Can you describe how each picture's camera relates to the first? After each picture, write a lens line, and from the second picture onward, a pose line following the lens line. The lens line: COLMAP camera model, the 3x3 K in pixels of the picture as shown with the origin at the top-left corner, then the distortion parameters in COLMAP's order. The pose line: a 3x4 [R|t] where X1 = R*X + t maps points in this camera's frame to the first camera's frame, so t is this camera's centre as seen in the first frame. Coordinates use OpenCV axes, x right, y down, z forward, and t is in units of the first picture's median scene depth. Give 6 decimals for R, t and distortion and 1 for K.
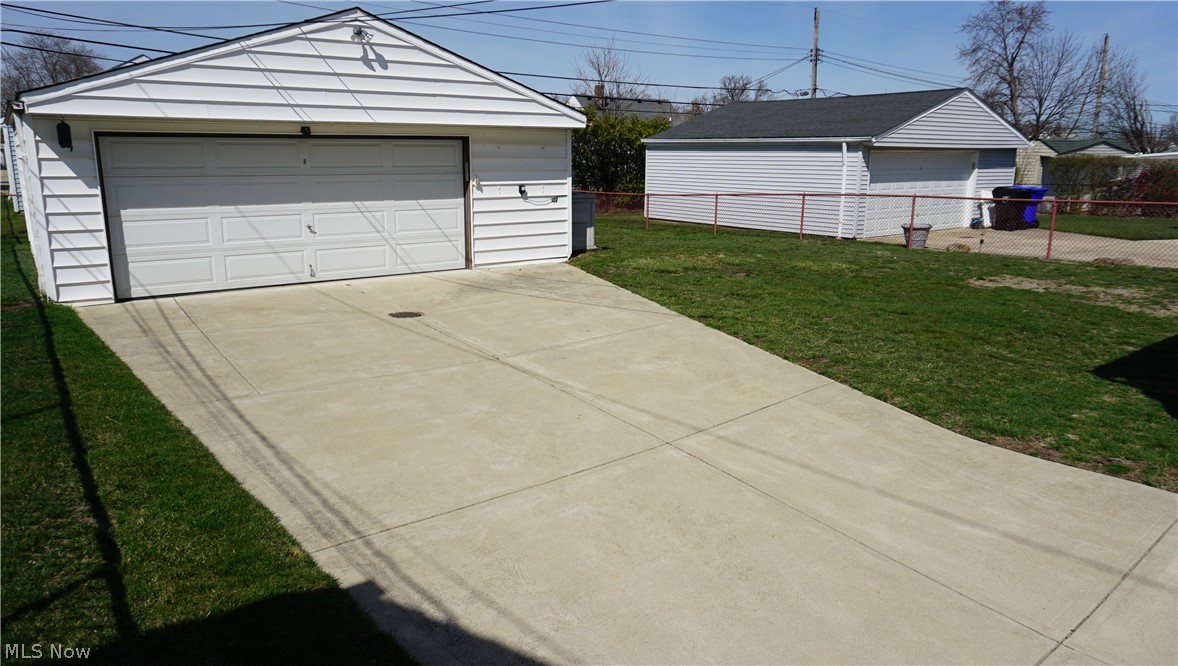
lens RADIAL K [[794.7, 0, 589.0], [0, 794.7, 333.0], [0, 0, 1]] dist [-0.053479, 0.058959]
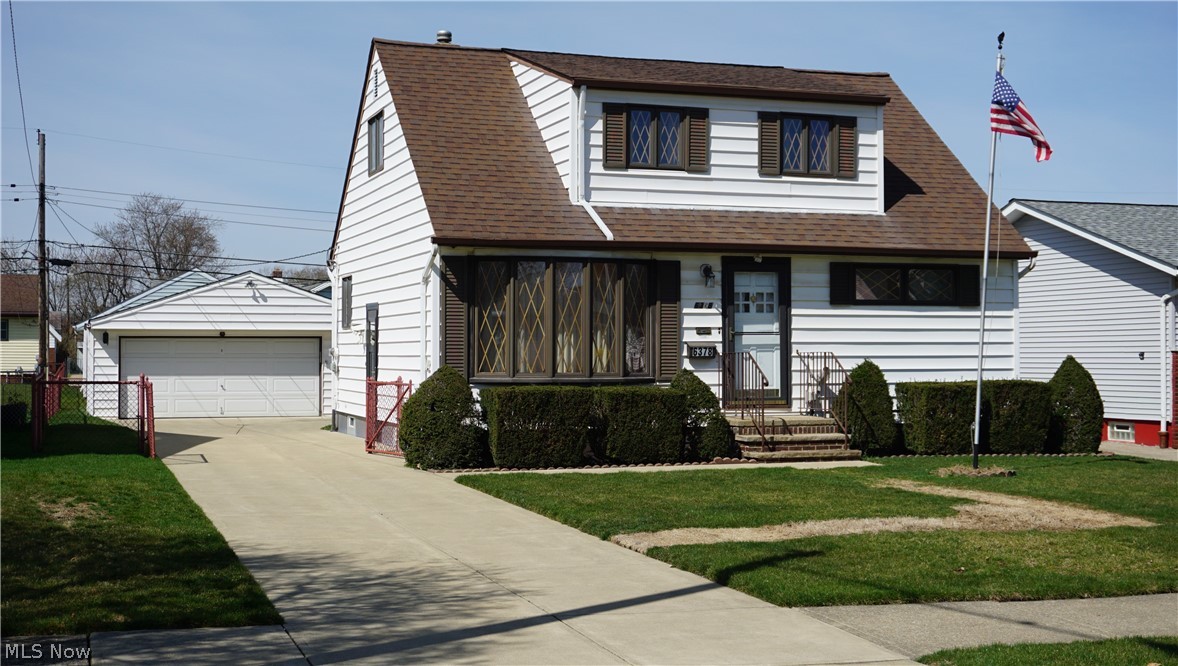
lens RADIAL K [[1518.0, 0, 589.0], [0, 1518.0, 333.0], [0, 0, 1]] dist [0.001653, 0.012771]
pose [[0.941677, -0.006982, -0.336446, 1.648122], [-0.071727, 0.972647, -0.220939, 0.465765], [0.328786, 0.232185, 0.915418, -1.979548]]
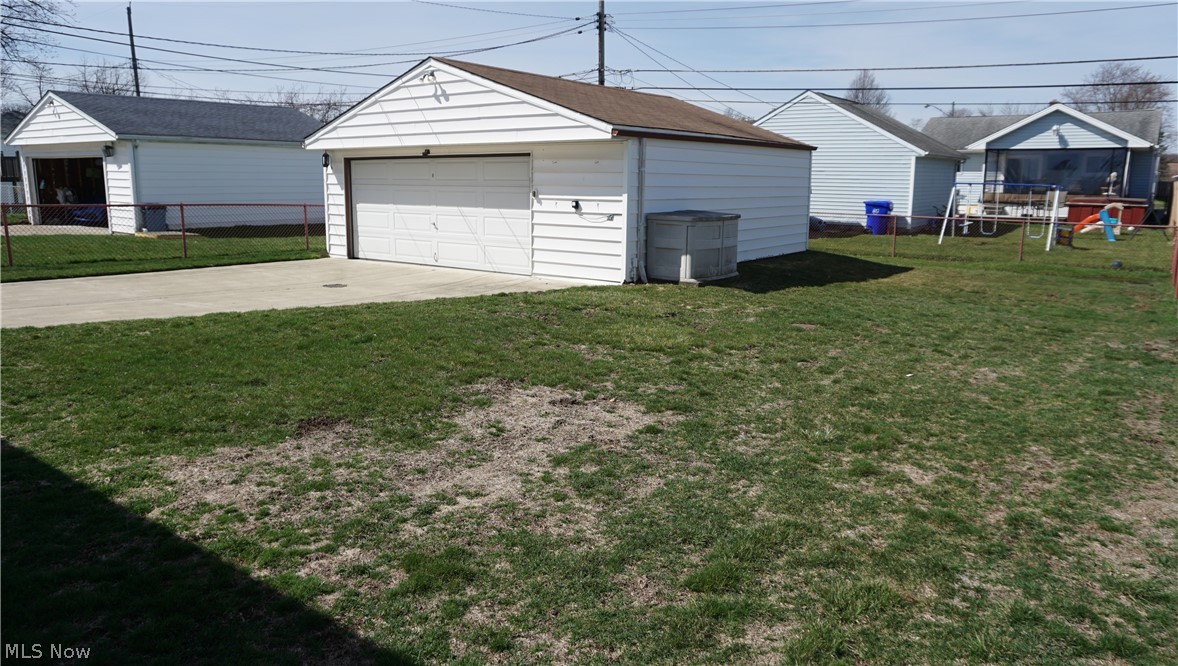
lens RADIAL K [[794.7, 0, 589.0], [0, 794.7, 333.0], [0, 0, 1]] dist [-0.053479, 0.058959]
pose [[0.280470, 0.180670, -0.942706, 1.050380], [-0.214176, 0.969144, 0.122017, -0.181532], [0.935663, 0.167683, 0.310511, 0.888855]]
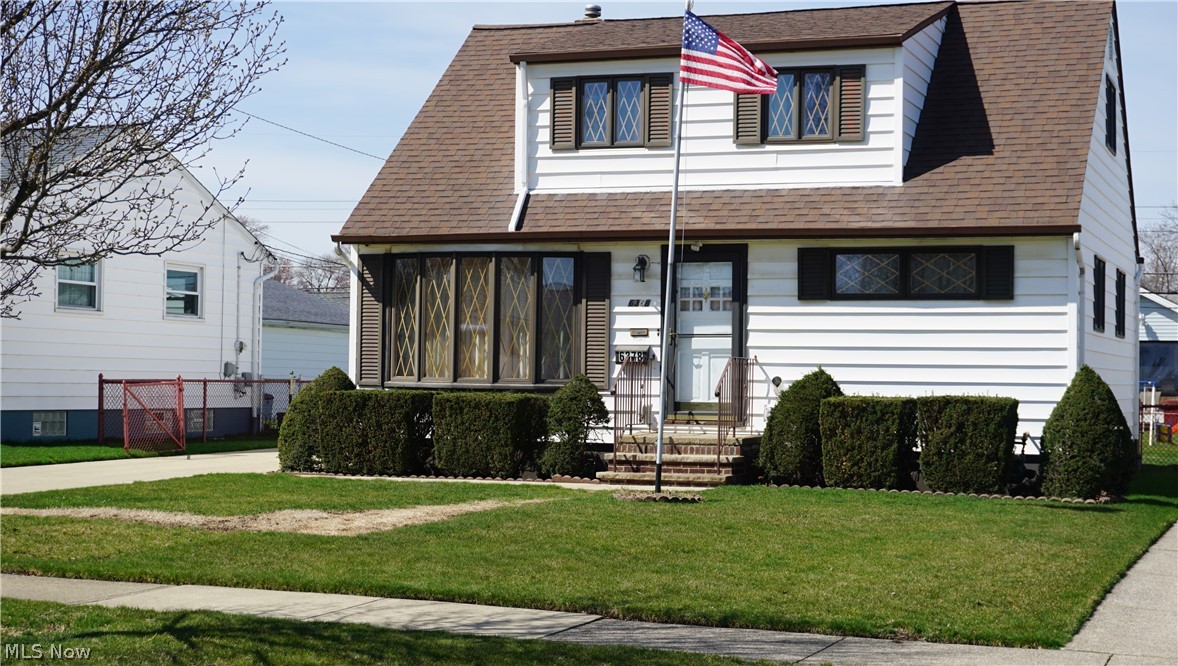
lens RADIAL K [[1943.7, 0, 589.0], [0, 1943.7, 333.0], [0, 0, 1]] dist [0.007247, 0.010878]
pose [[0.519538, -0.014683, -0.854321, 3.003565], [-0.200401, 0.969869, -0.138538, 0.324305], [0.830614, 0.243182, 0.500941, -1.233411]]
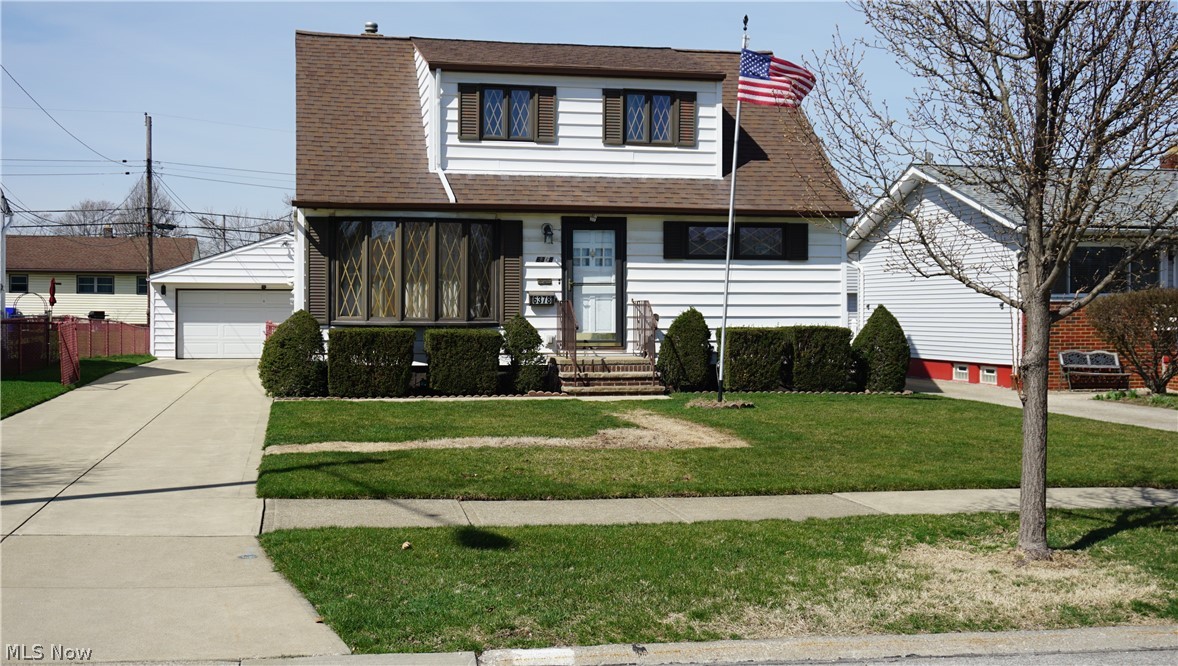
lens RADIAL K [[1371.4, 0, 589.0], [0, 1371.4, 333.0], [0, 0, 1]] dist [0.009995, -0.009325]
pose [[0.892834, 0.008668, -0.450302, 2.123280], [-0.100584, 0.978400, -0.180600, 0.453799], [0.439010, 0.206539, 0.874421, -1.864895]]
